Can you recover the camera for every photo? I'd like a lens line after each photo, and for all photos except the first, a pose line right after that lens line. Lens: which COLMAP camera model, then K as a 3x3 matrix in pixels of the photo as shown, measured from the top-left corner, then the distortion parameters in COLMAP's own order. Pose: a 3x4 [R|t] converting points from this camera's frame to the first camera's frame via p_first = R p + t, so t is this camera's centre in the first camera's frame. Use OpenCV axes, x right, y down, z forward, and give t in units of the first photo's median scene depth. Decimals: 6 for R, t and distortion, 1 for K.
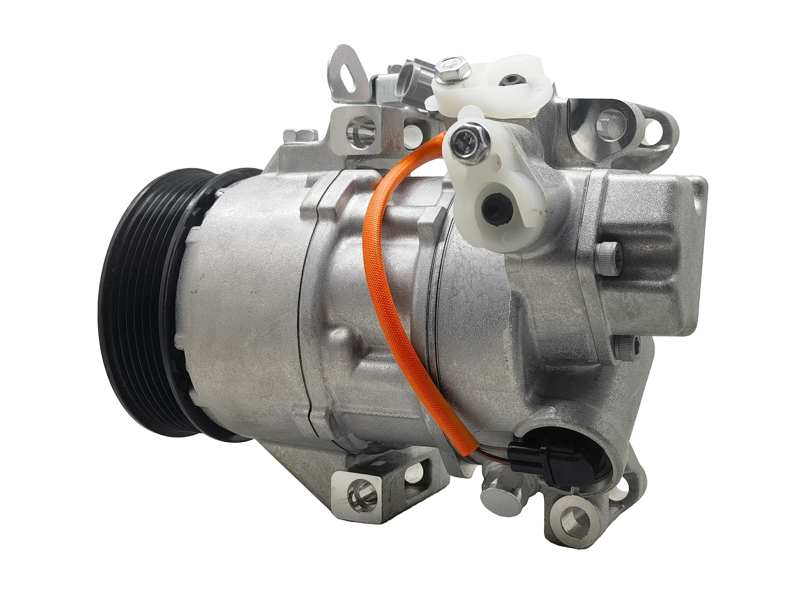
lens RADIAL K [[748.4, 0, 401.5], [0, 748.4, 299.5], [0, 0, 1]] dist [0.040561, 0.000000]
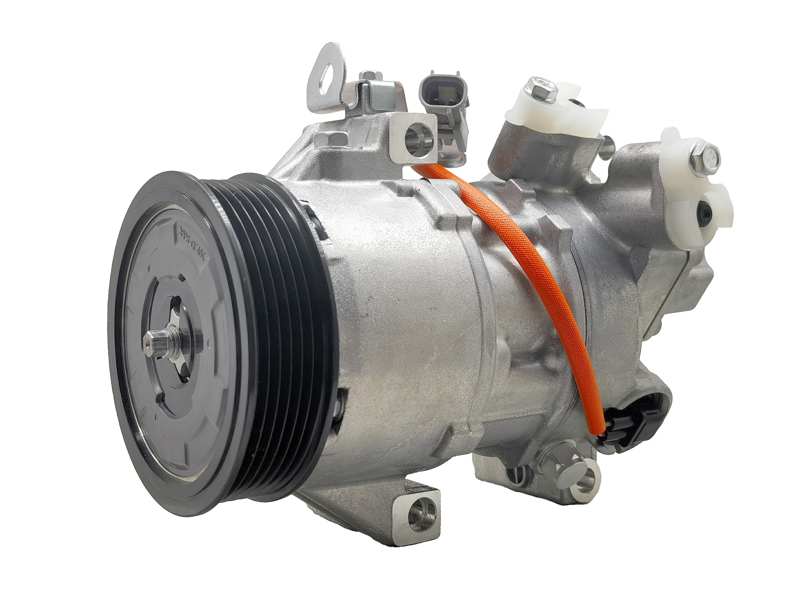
lens RADIAL K [[748.4, 0, 401.8], [0, 748.4, 328.0], [0, 0, 1]] dist [0.040561, 0.000000]
pose [[0.738142, -0.107197, 0.666074, -0.819449], [0.105197, 0.993508, 0.043314, -0.028978], [-0.666393, 0.038097, 0.744627, 0.334824]]
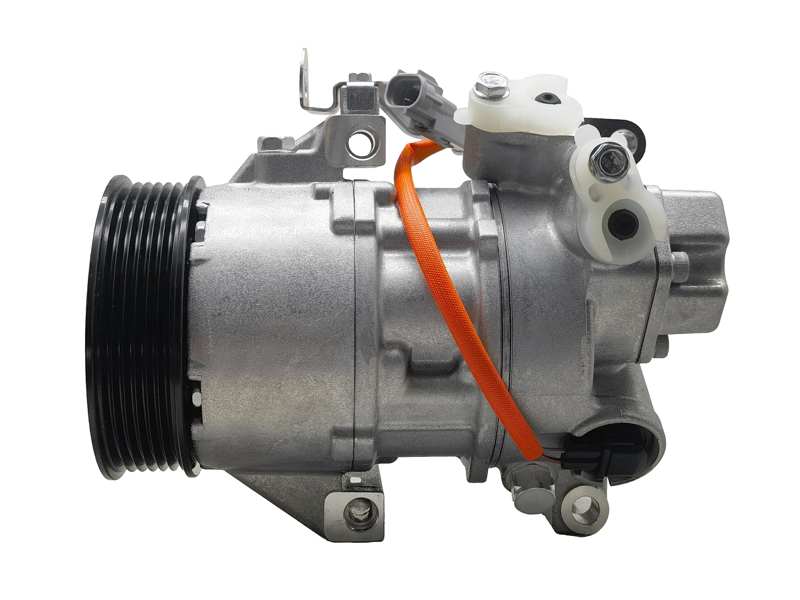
lens RADIAL K [[748.4, 0, 397.0], [0, 748.4, 300.2], [0, 0, 1]] dist [0.040561, 0.000000]
pose [[0.941918, -0.044073, 0.332937, -0.373333], [0.044622, 0.998986, 0.006004, -0.023745], [-0.332864, 0.009201, 0.942930, 0.072672]]
